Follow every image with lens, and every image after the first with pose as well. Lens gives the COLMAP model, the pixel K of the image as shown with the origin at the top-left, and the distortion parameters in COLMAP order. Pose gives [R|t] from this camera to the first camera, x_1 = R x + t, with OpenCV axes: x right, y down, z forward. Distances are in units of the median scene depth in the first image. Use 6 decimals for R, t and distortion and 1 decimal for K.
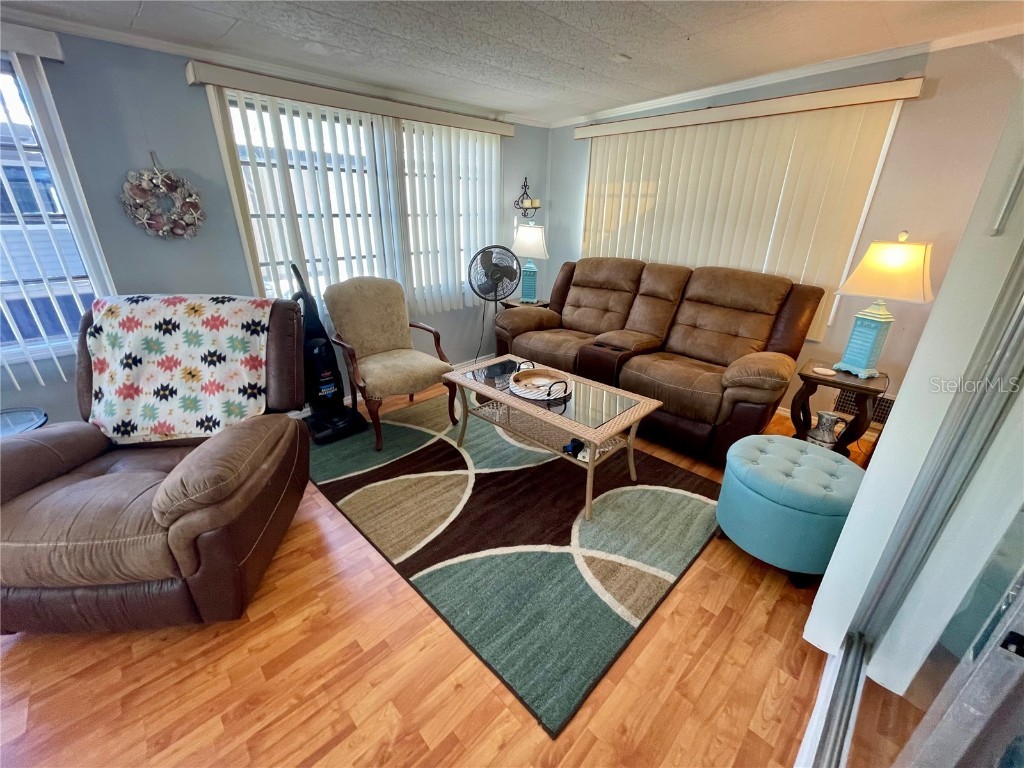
lens RADIAL K [[412.6, 0, 512.8], [0, 412.6, 381.6], [0, 0, 1]] dist [-0.000947, -0.000111]
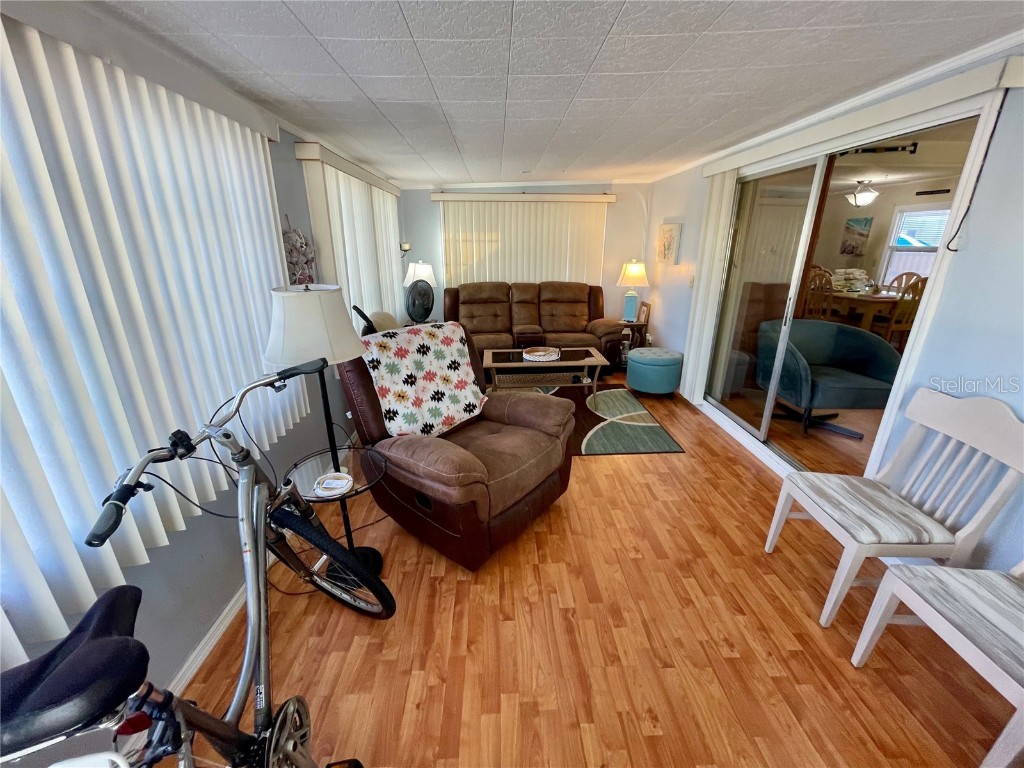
lens RADIAL K [[412.6, 0, 512.9], [0, 412.6, 384.7], [0, 0, 1]] dist [-0.000947, -0.000111]
pose [[0.673772, -0.251819, 0.694707, -1.372562], [0.290751, 0.954652, 0.064055, -0.021182], [-0.679334, 0.158828, 0.716435, -0.128056]]
